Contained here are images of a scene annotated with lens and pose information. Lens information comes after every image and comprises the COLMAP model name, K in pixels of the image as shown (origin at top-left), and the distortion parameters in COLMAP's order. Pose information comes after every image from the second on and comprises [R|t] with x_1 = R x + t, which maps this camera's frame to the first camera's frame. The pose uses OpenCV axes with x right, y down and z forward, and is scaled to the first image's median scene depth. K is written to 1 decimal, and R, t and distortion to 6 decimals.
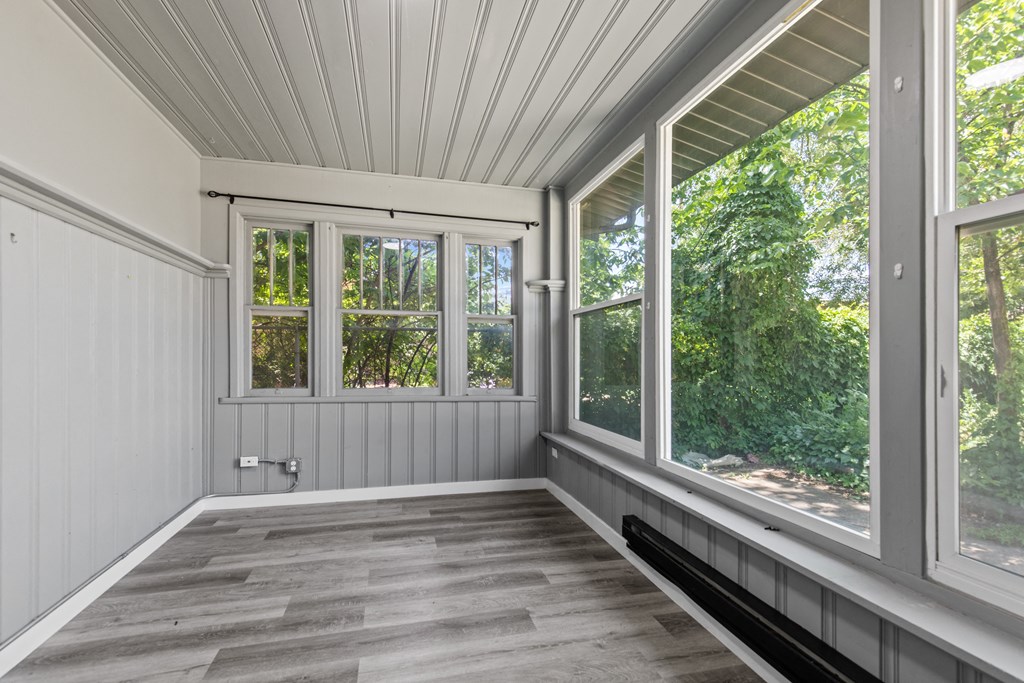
lens RADIAL K [[467.3, 0, 514.7], [0, 467.3, 348.1], [0, 0, 1]] dist [0.008313, -0.001256]
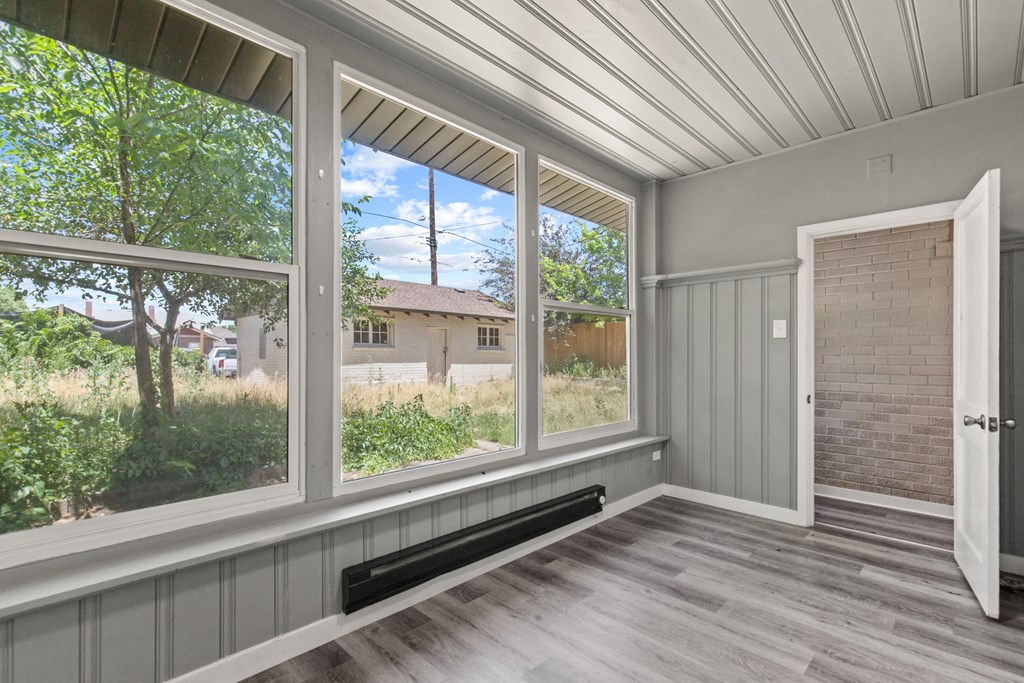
lens RADIAL K [[467.3, 0, 515.9], [0, 467.3, 349.3], [0, 0, 1]] dist [0.008313, -0.001256]
pose [[-0.506711, 0.017702, 0.861934, -0.601837], [-0.000400, 0.999784, -0.020768, 0.024767], [-0.862116, -0.010868, -0.506595, 1.293639]]
